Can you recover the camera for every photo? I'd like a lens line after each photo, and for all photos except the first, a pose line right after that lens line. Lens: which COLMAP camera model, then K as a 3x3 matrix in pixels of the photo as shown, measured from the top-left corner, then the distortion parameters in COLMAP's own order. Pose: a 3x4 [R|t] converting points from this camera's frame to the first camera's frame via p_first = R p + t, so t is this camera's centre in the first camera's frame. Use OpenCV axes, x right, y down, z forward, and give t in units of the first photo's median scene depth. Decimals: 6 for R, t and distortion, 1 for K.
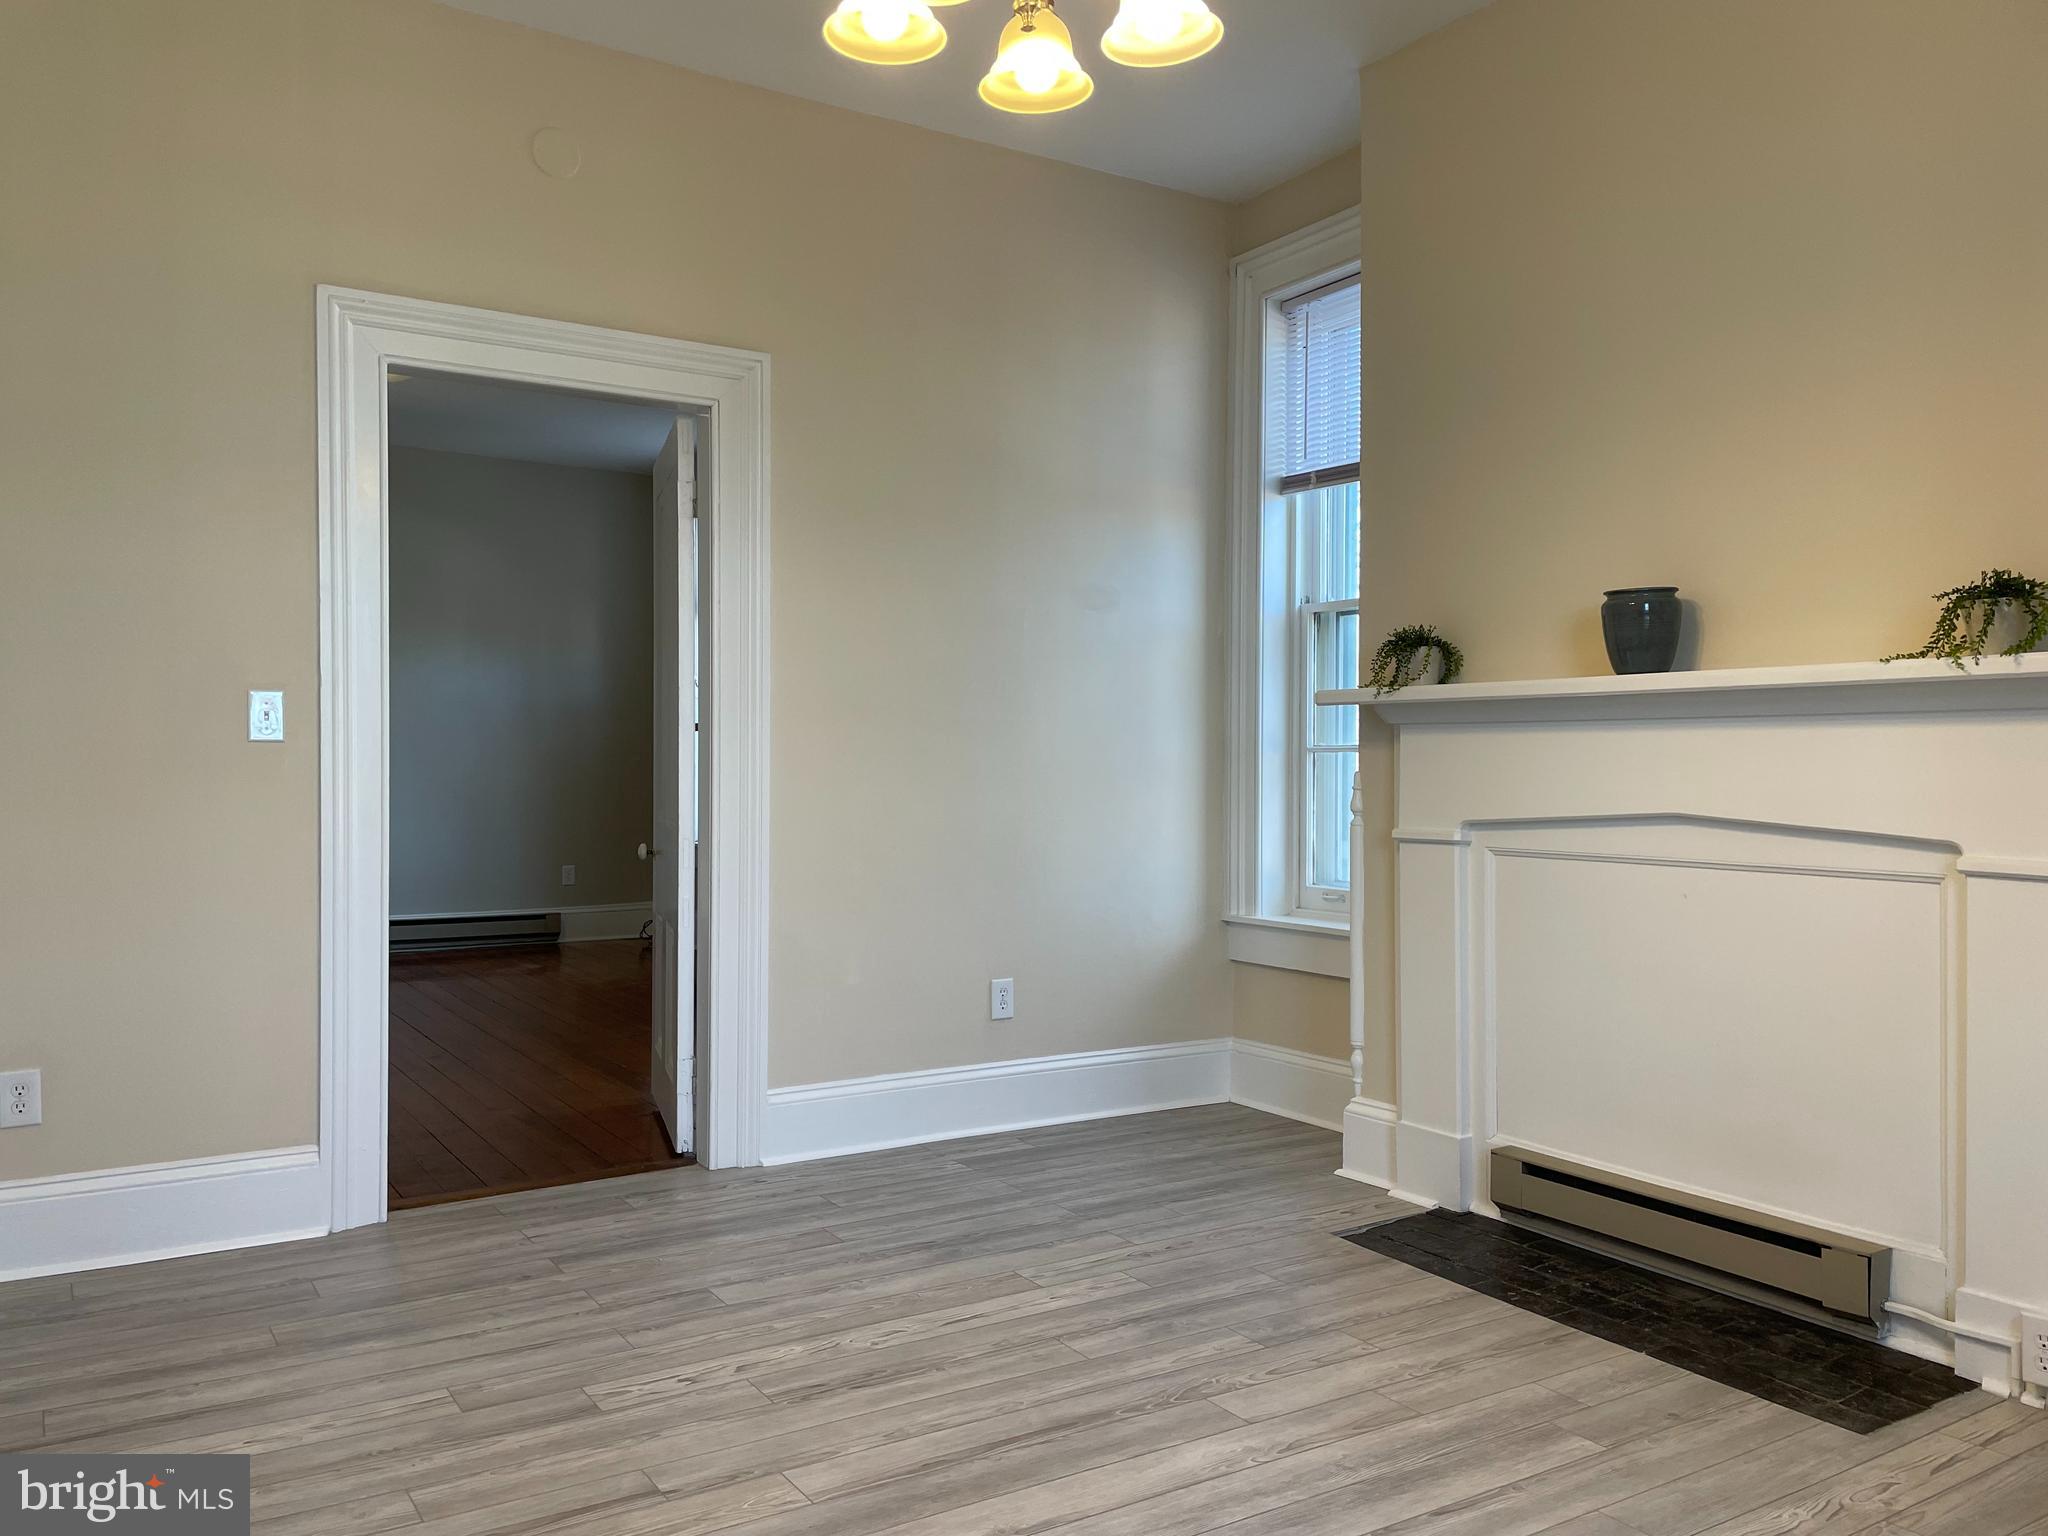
lens RADIAL K [[1524.0, 0, 1010.3], [0, 1524.0, 773.4], [0, 0, 1]] dist [0.083308, -0.099947]
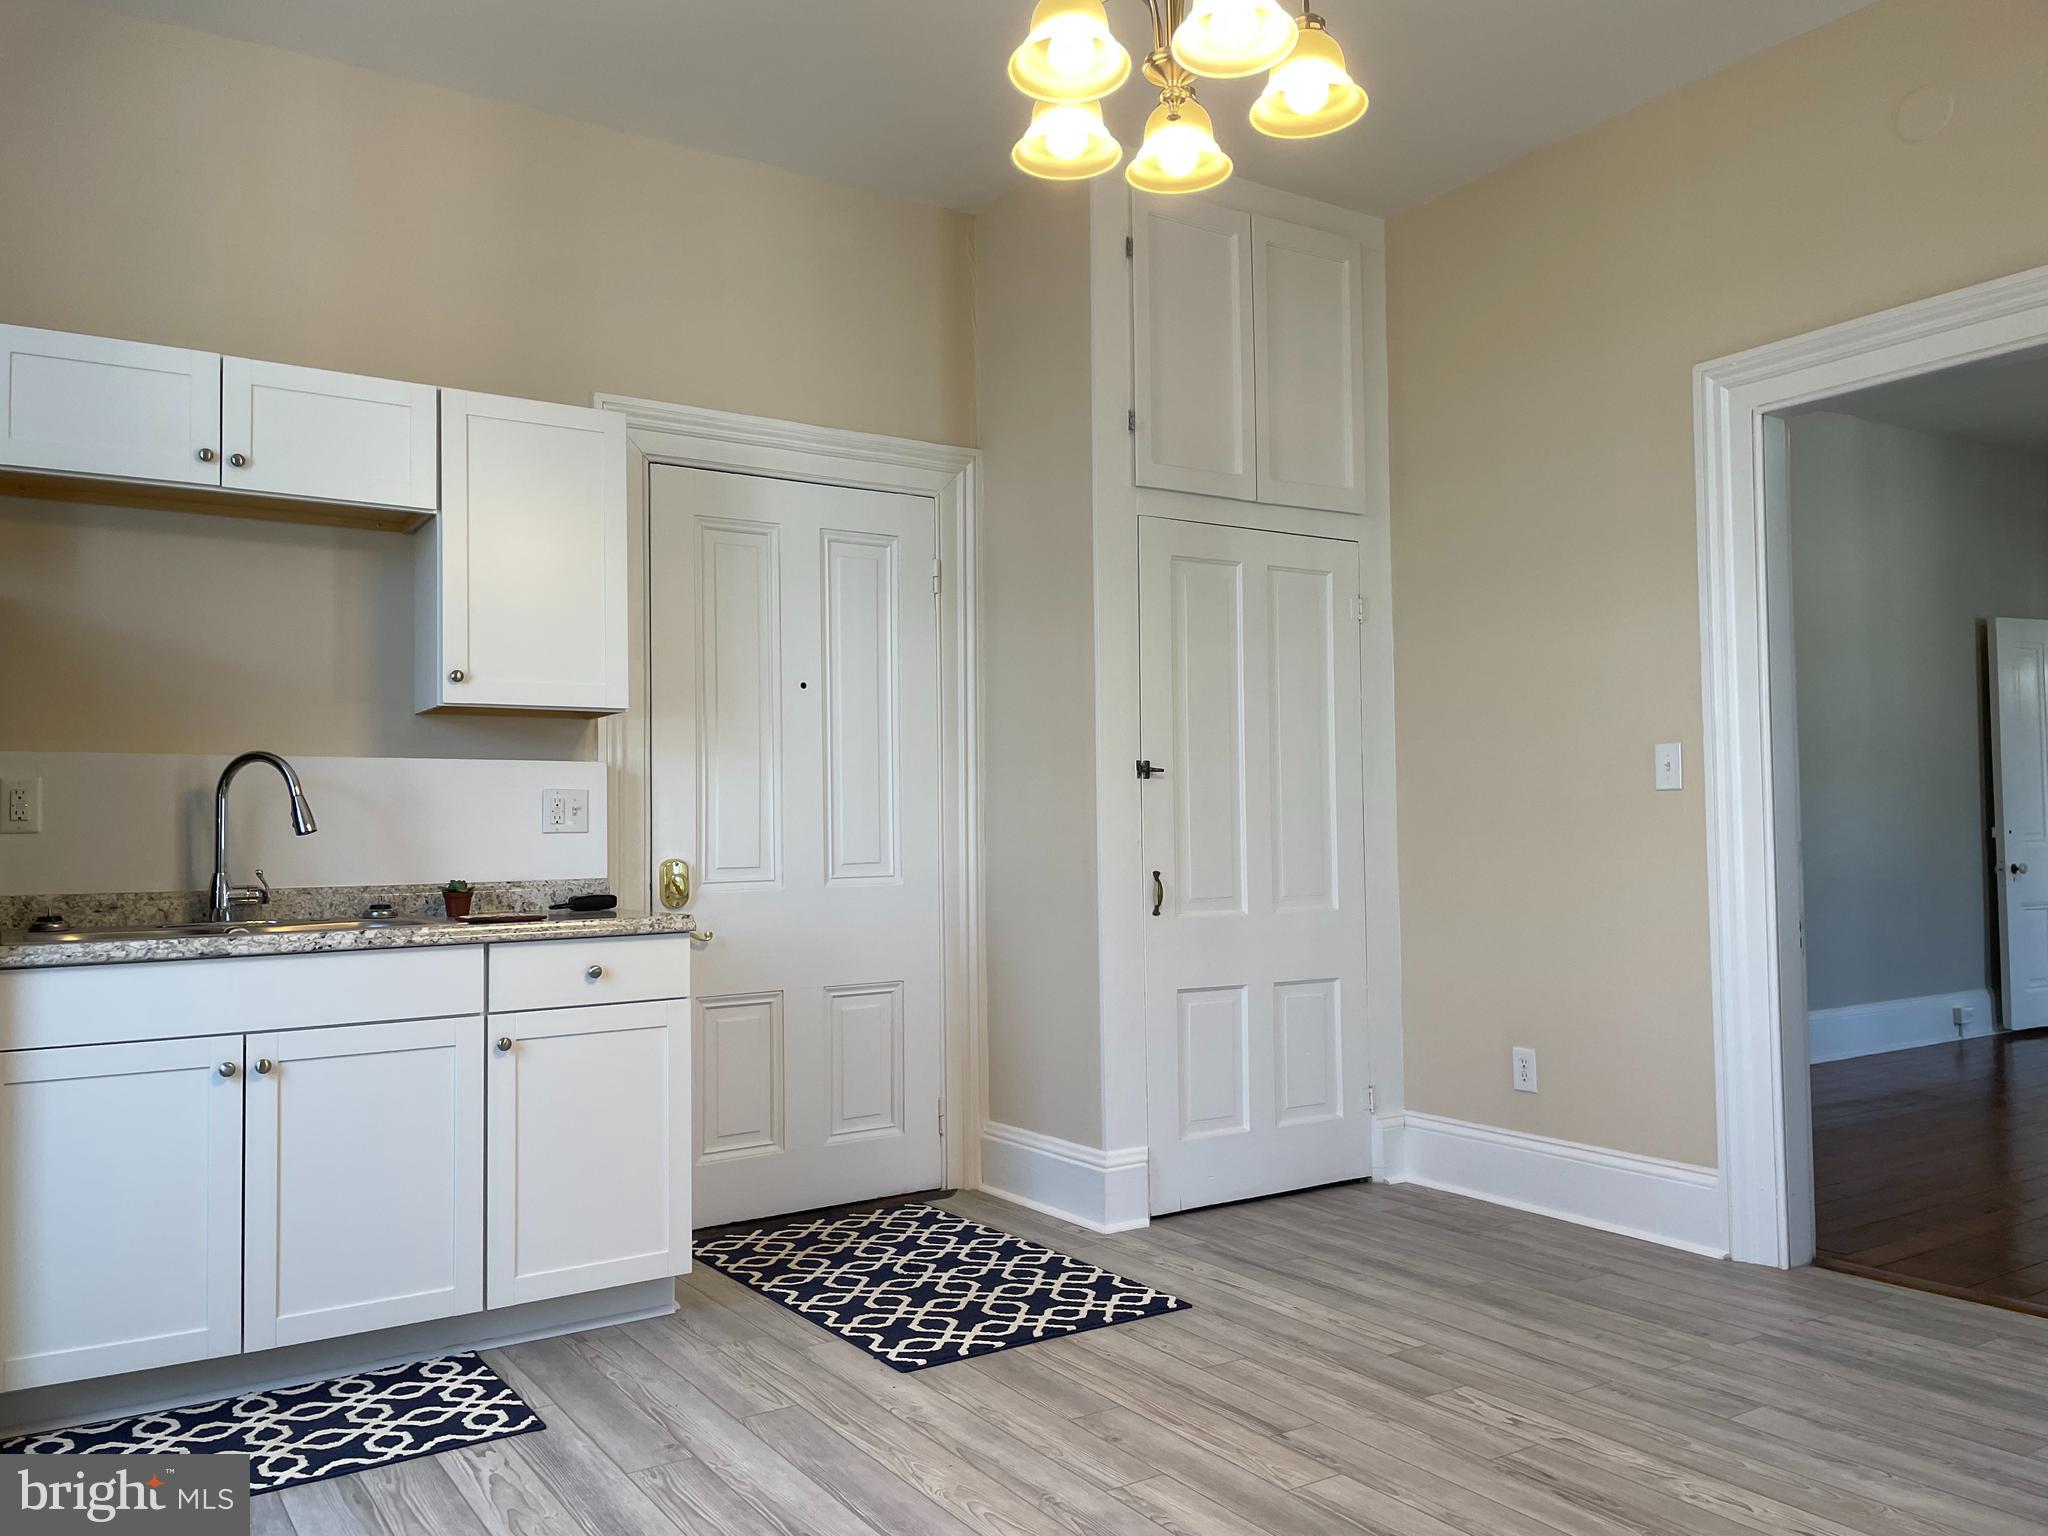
lens RADIAL K [[1524.0, 0, 1010.3], [0, 1524.0, 773.4], [0, 0, 1]] dist [0.083308, -0.099947]
pose [[0.031045, -0.041079, -0.998673, 0.725298], [0.004502, 0.999151, -0.040959, 0.012878], [0.999508, -0.003225, 0.031203, 0.585911]]
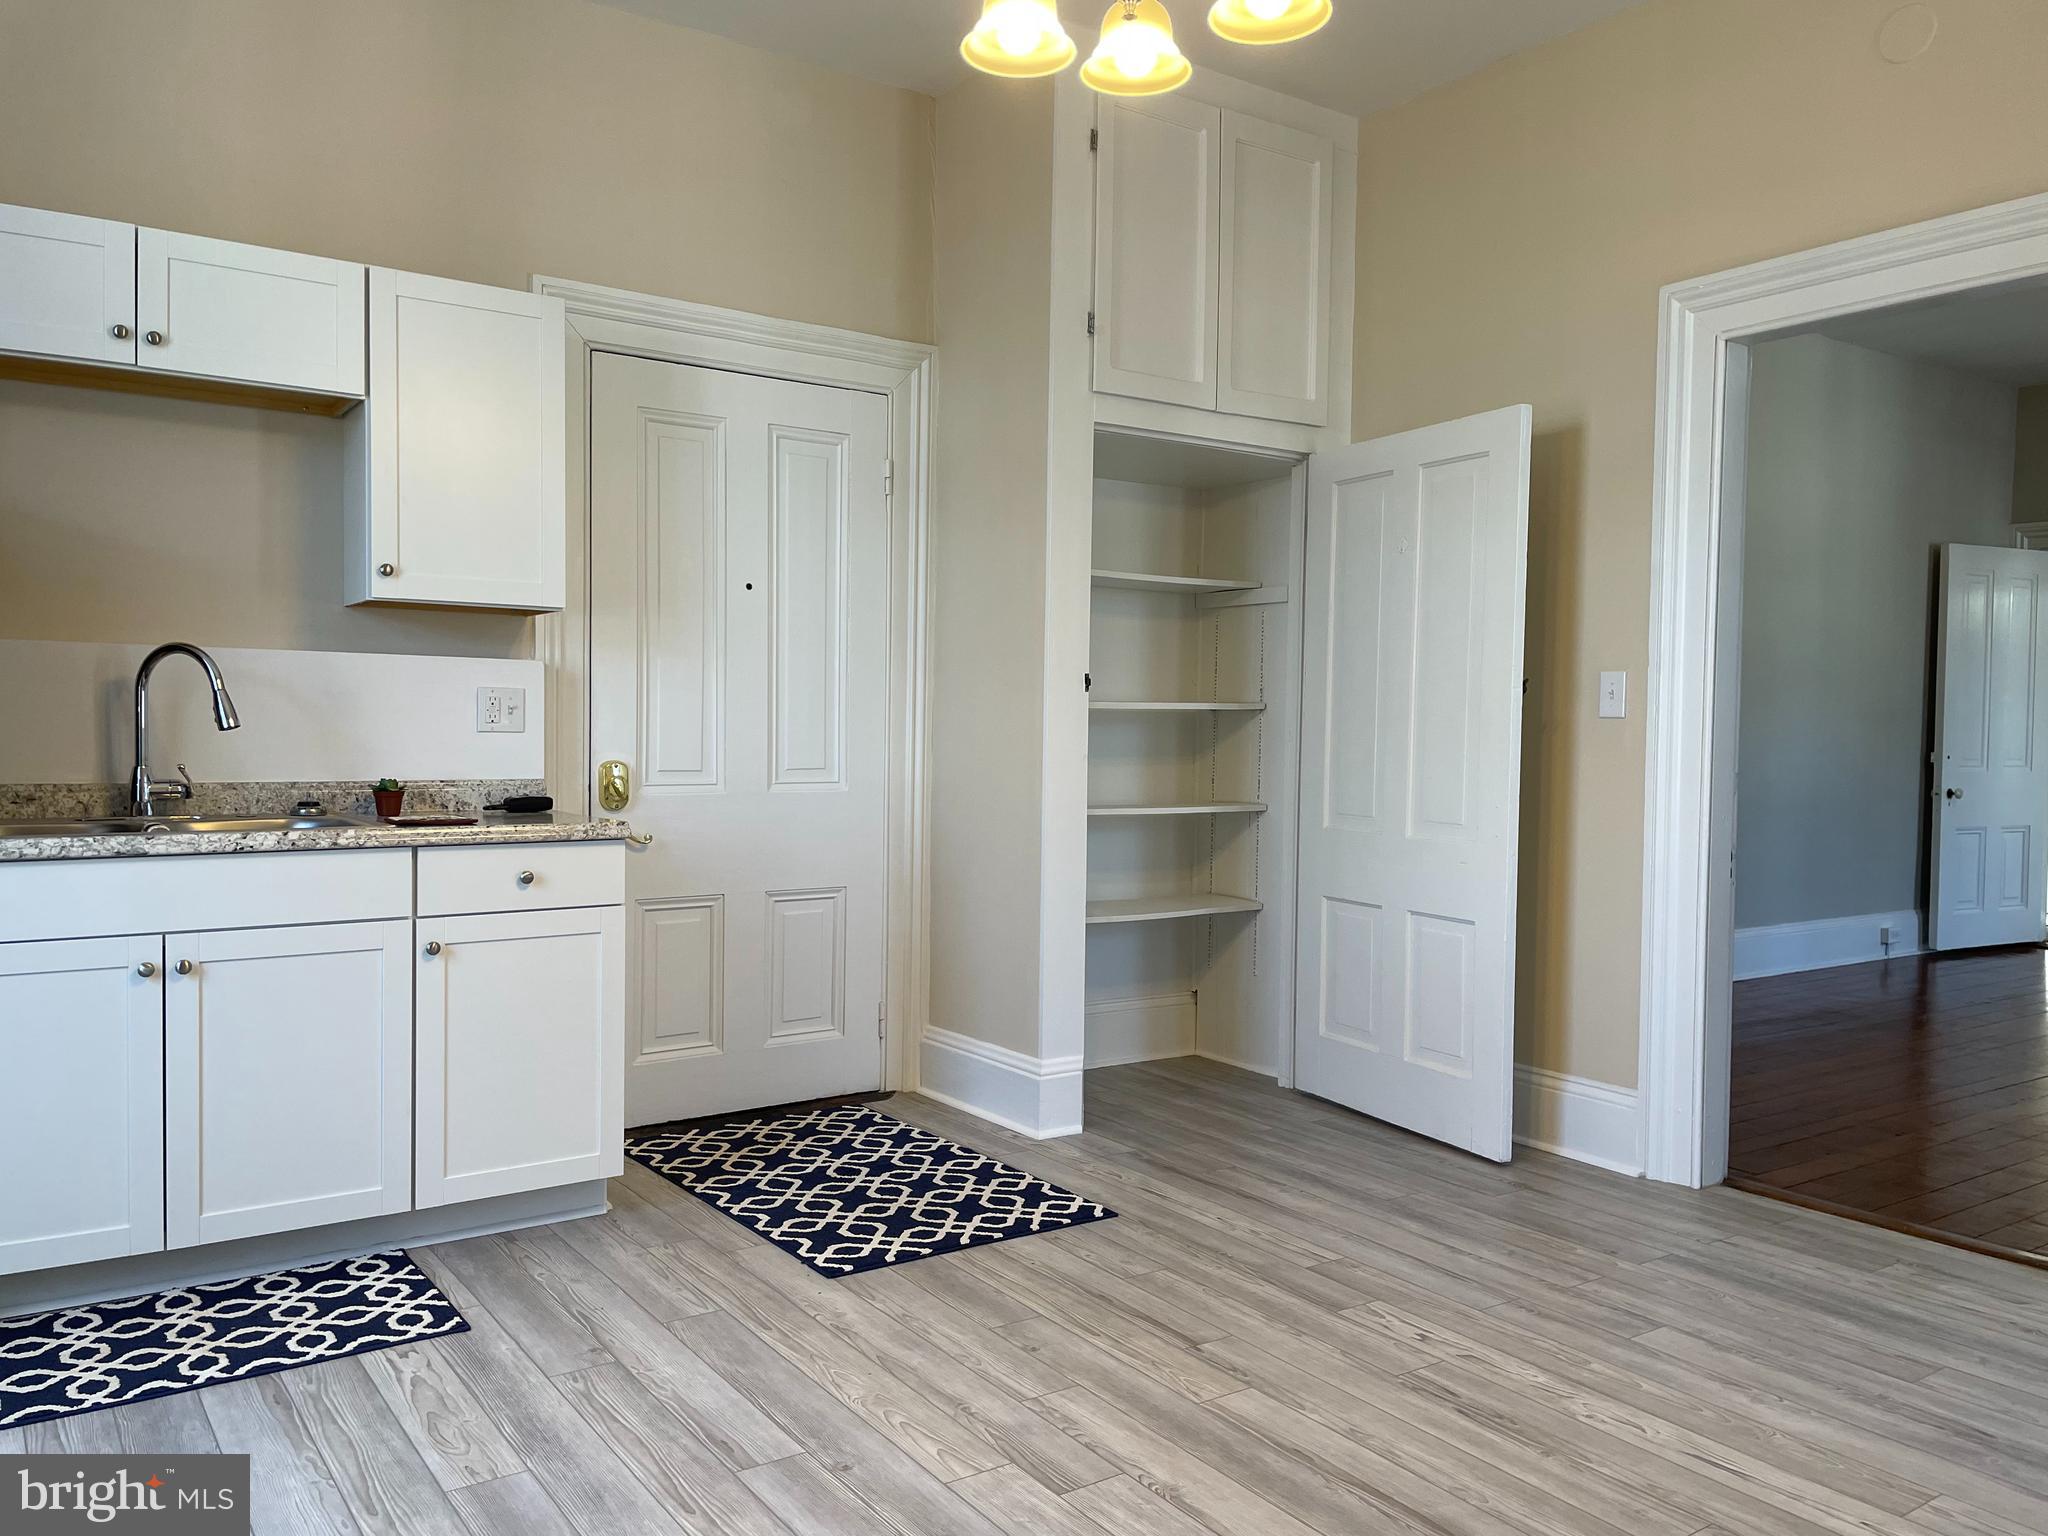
lens RADIAL K [[1524.0, 0, 1010.3], [0, 1524.0, 773.4], [0, 0, 1]] dist [0.083308, -0.099947]
pose [[0.057105, 0.030614, -0.997899, 0.715737], [-0.022238, 0.999321, 0.029385, -0.004456], [0.998120, 0.020513, 0.057747, 0.599865]]
